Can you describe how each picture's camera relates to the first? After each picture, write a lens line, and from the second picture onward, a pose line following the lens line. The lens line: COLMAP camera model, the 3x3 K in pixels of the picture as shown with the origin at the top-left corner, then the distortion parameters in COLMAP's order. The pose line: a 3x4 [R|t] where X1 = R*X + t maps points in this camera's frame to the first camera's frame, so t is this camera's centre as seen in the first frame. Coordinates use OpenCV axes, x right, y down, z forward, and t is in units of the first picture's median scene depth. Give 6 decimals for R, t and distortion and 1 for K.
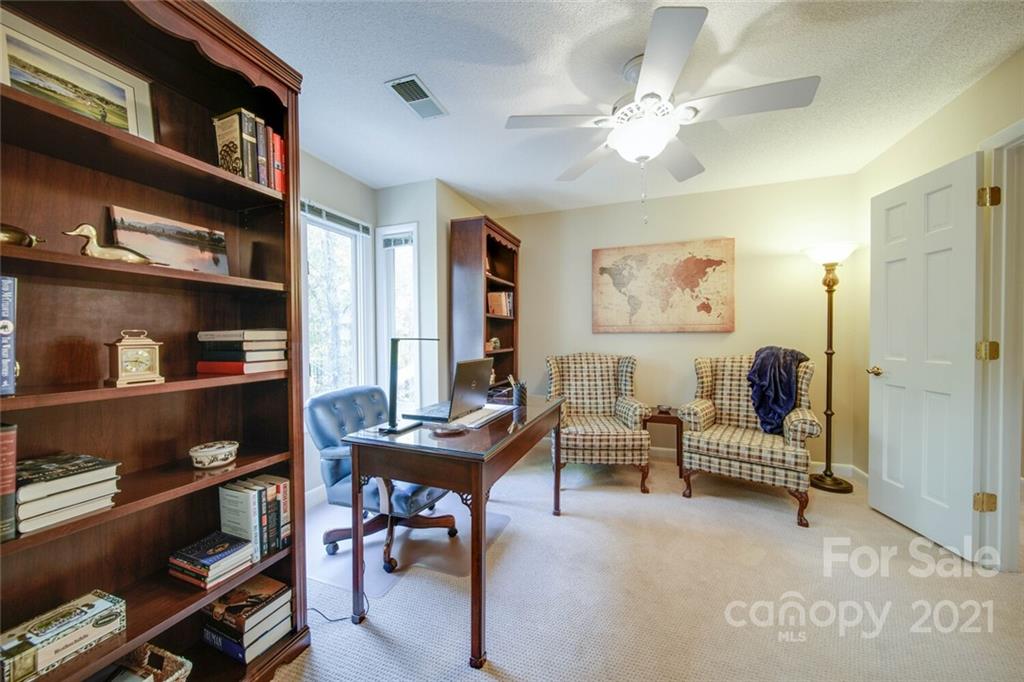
lens RADIAL K [[359.1, 0, 509.8], [0, 359.1, 340.6], [0, 0, 1]] dist [-0.002218, -0.000694]
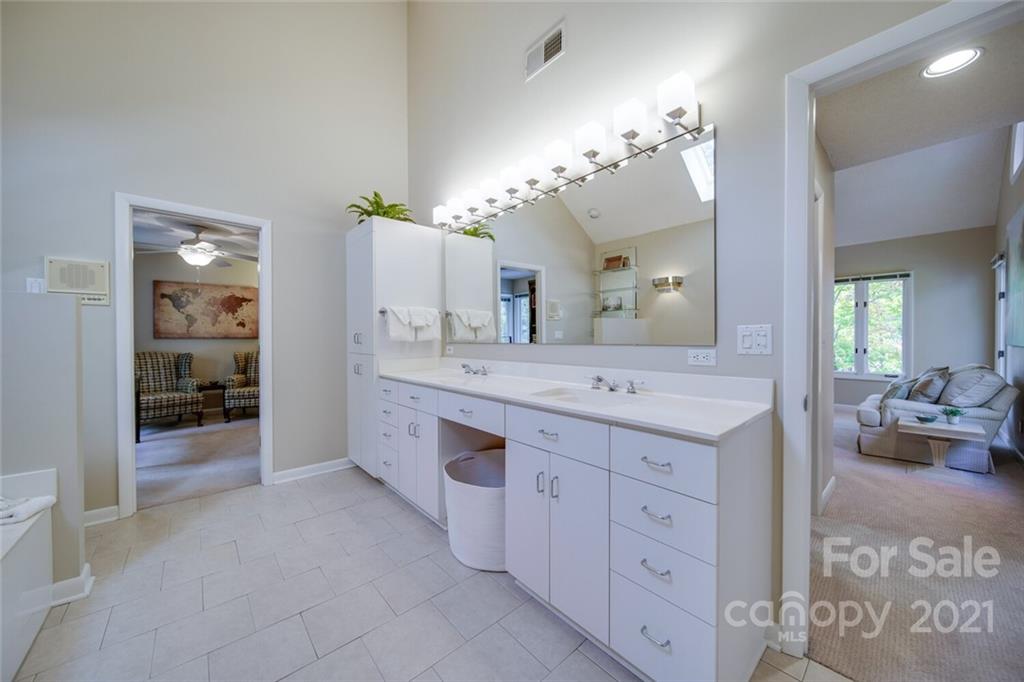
lens RADIAL K [[359.1, 0, 518.2], [0, 359.1, 340.9], [0, 0, 1]] dist [-0.002218, -0.000694]
pose [[0.469709, -0.003034, 0.882816, -0.379896], [0.015878, 0.999861, -0.005012, 0.021225], [-0.882679, 0.016371, 0.469692, -1.038850]]
